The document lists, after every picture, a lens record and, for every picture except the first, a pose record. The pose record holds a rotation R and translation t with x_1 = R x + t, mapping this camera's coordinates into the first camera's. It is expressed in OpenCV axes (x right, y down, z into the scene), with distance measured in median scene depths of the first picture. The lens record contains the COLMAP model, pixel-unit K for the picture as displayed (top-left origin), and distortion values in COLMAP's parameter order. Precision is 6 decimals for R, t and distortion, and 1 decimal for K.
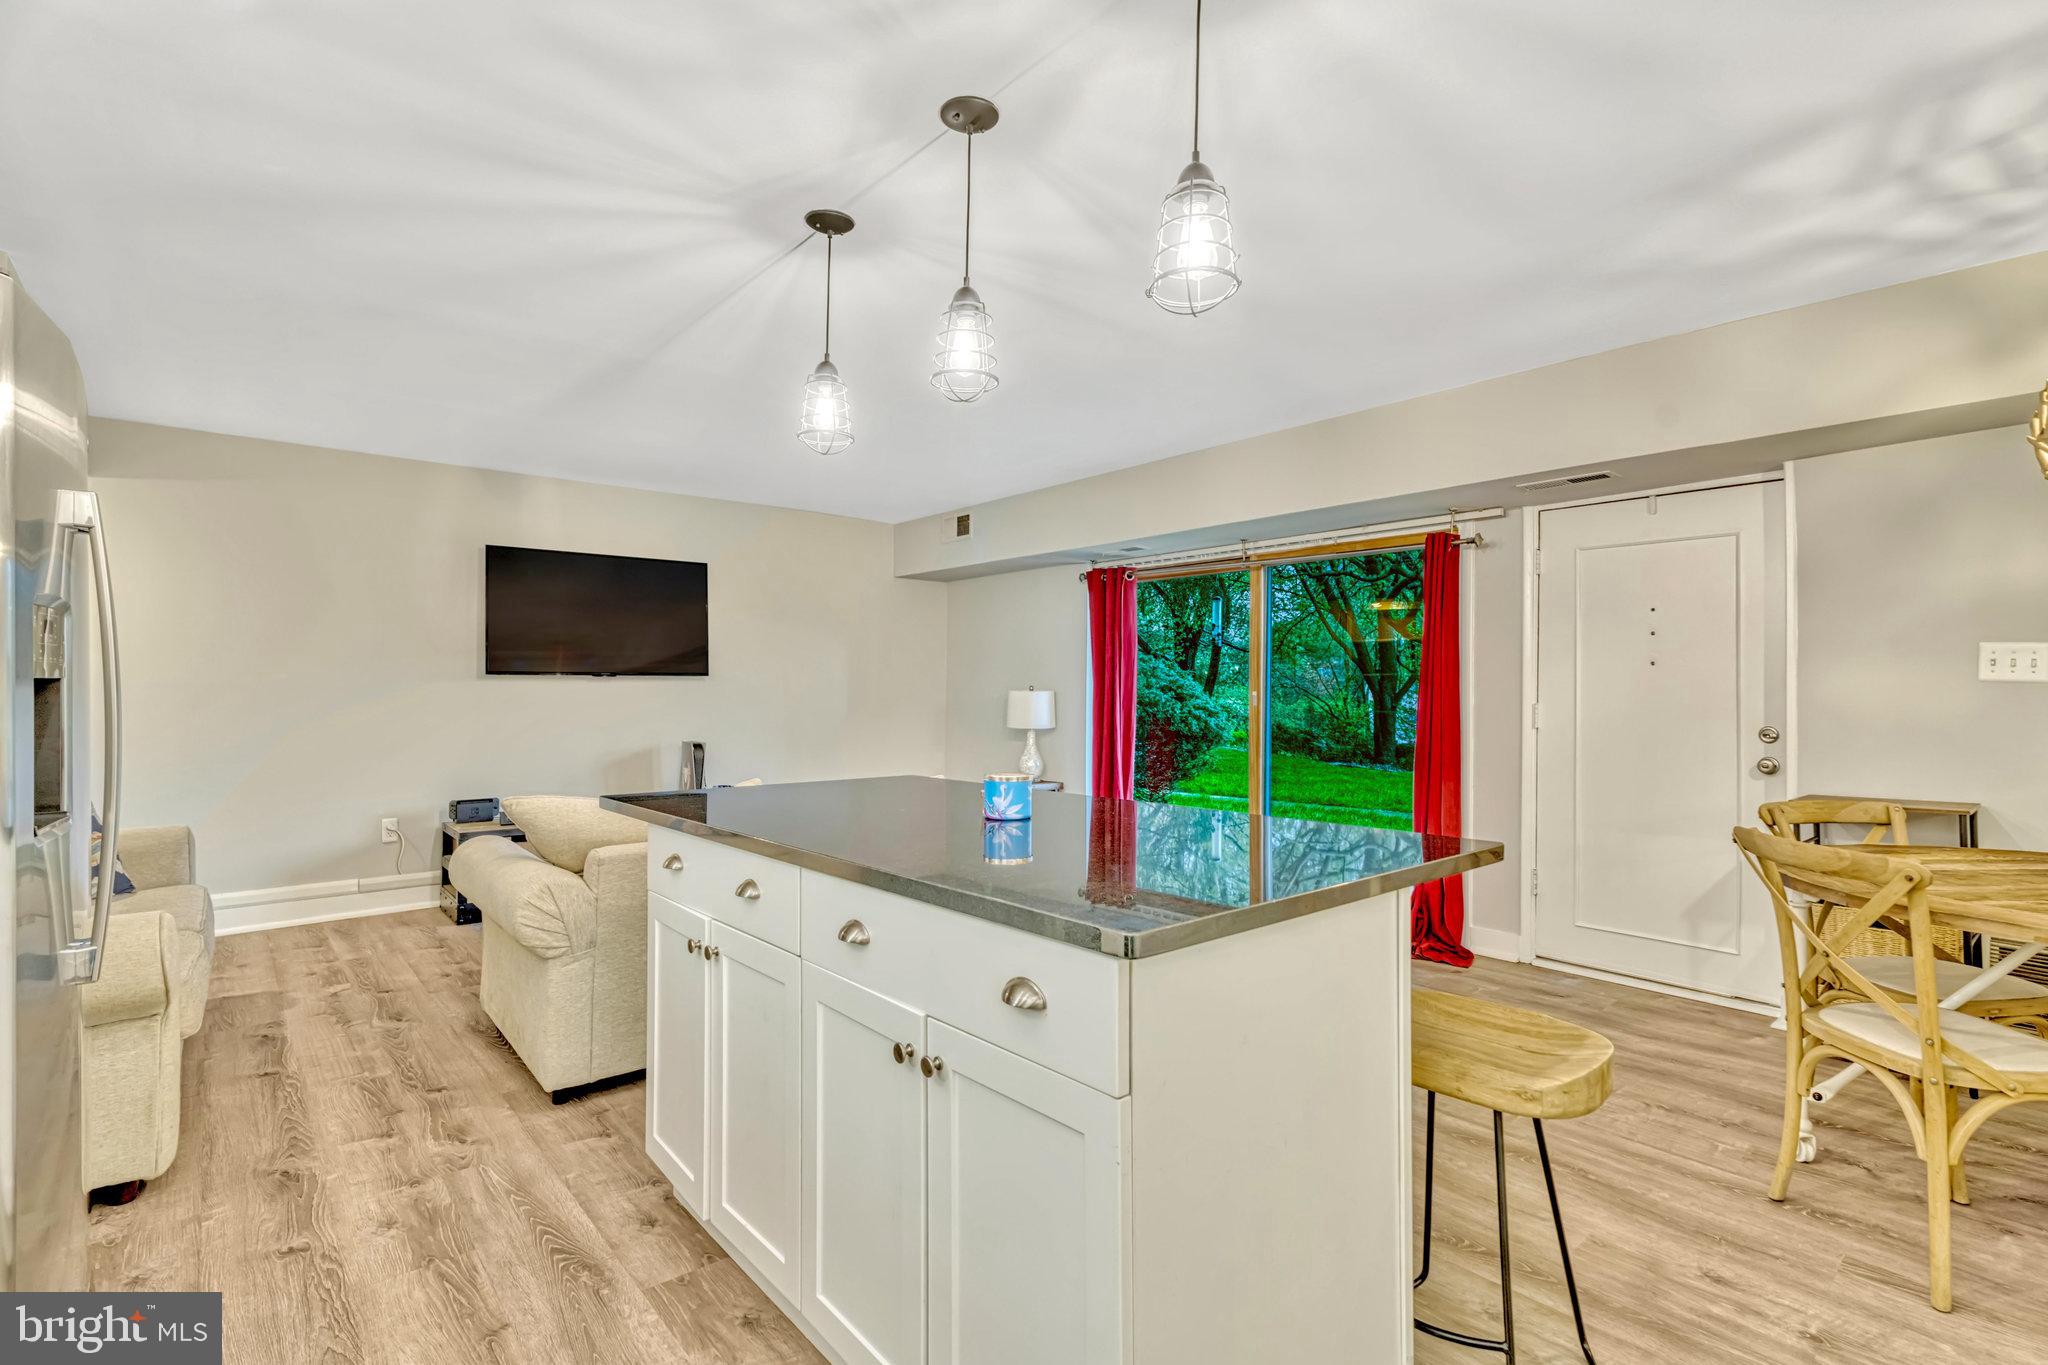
lens RADIAL K [[931.0, 0, 1046.5], [0, 931.0, 681.2], [0, 0, 1]] dist [0.000426, 0.000335]
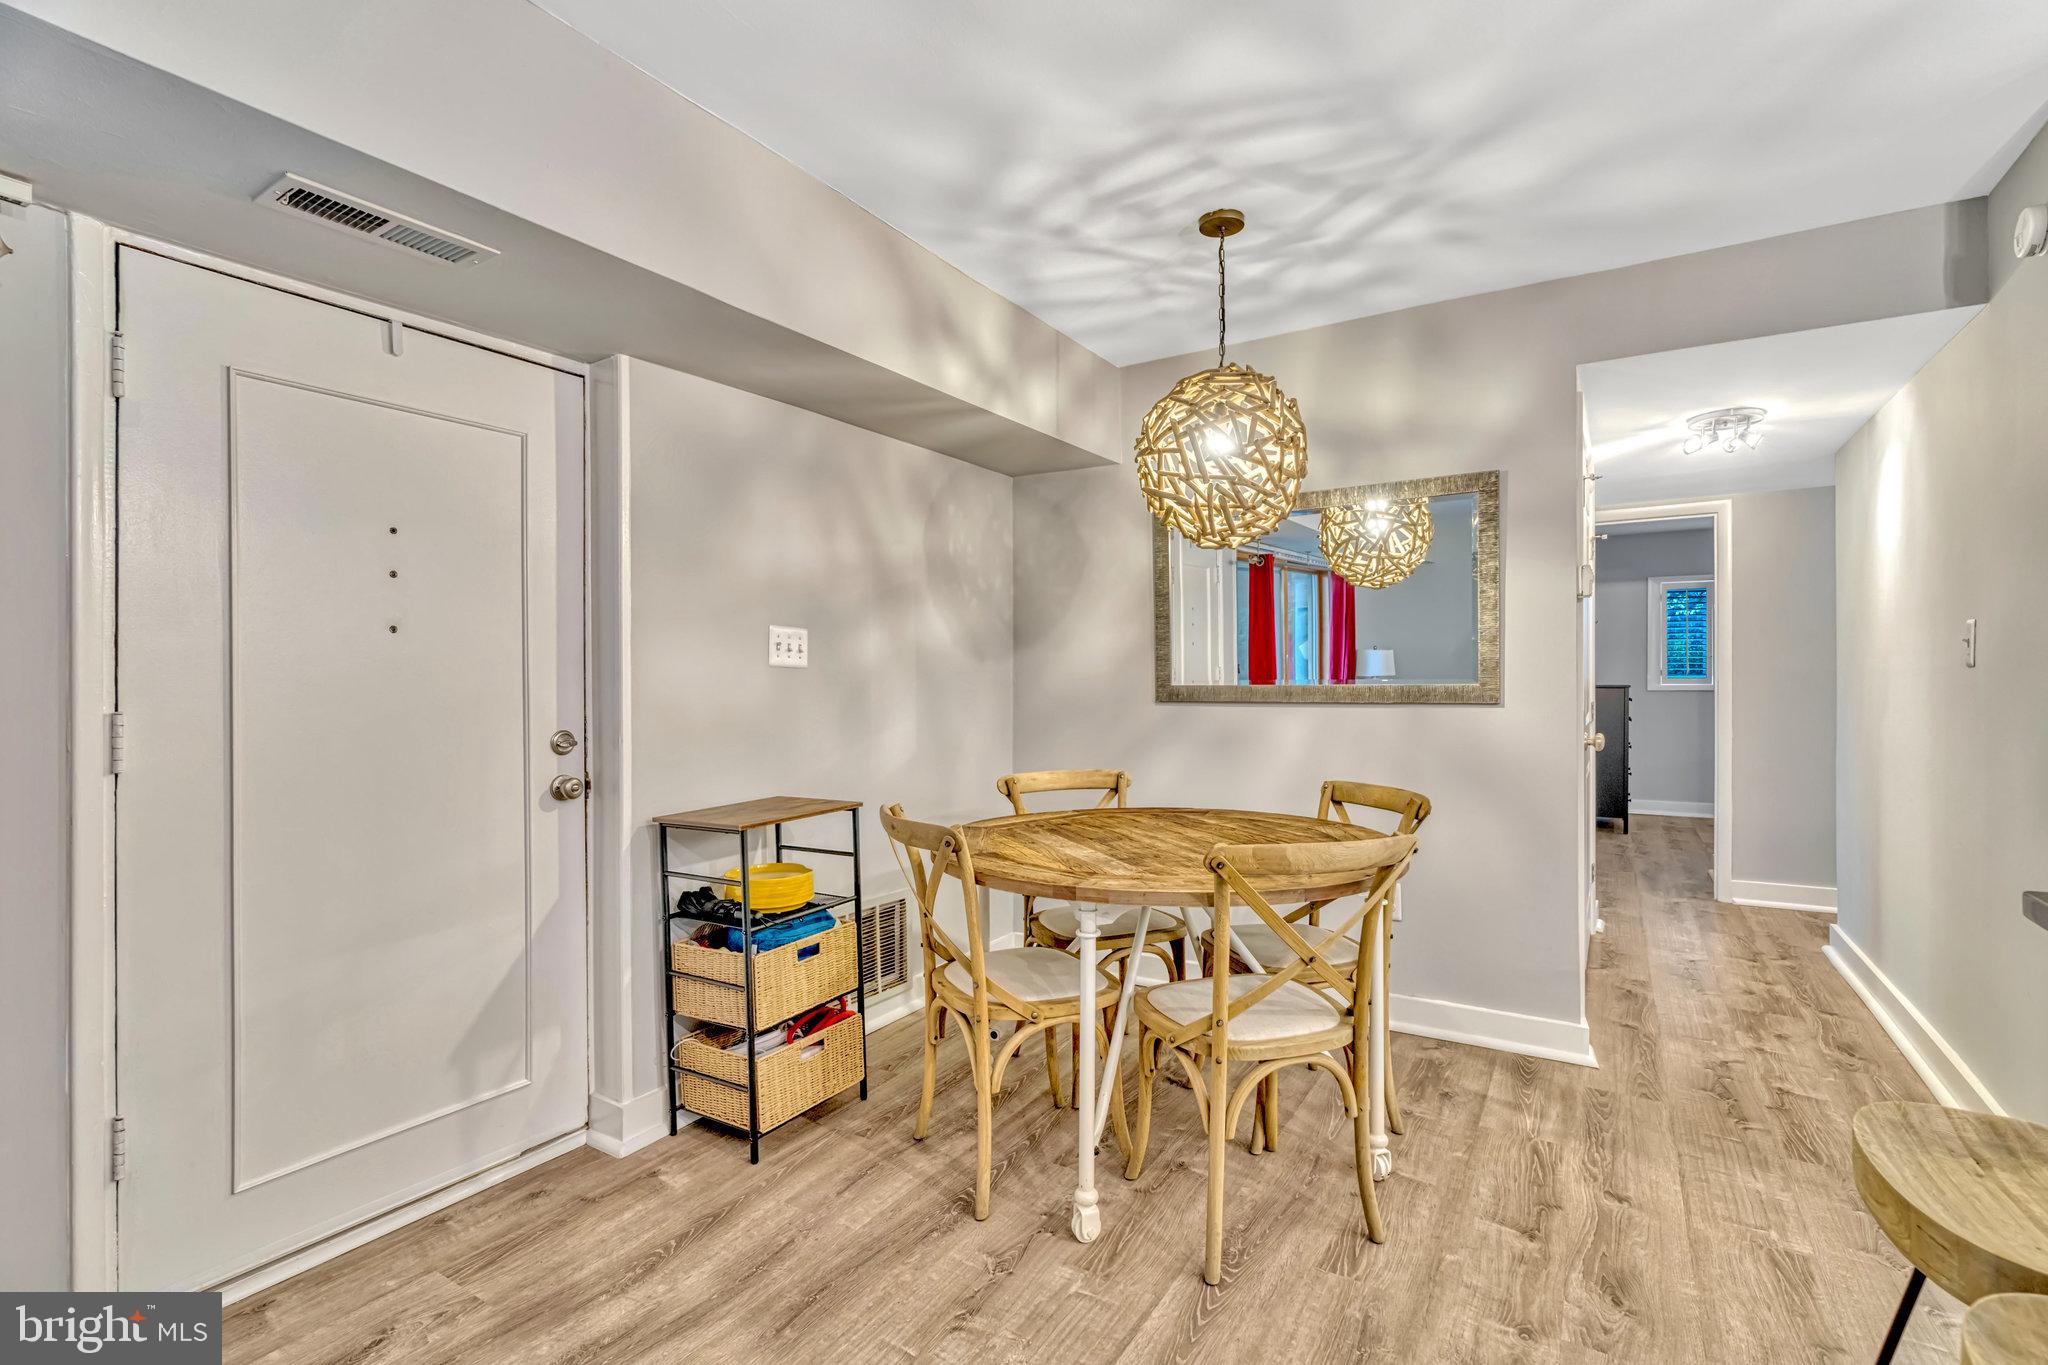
lens RADIAL K [[927.5, 0, 1025.5], [0, 927.5, 687.8], [0, 0, 1]] dist [-0.000234, 0.000098]
pose [[-0.289735, -0.009729, 0.957057, 0.030566], [-0.001990, 0.999952, 0.009562, 0.012325], [-0.957105, 0.000866, -0.289741, 1.029230]]
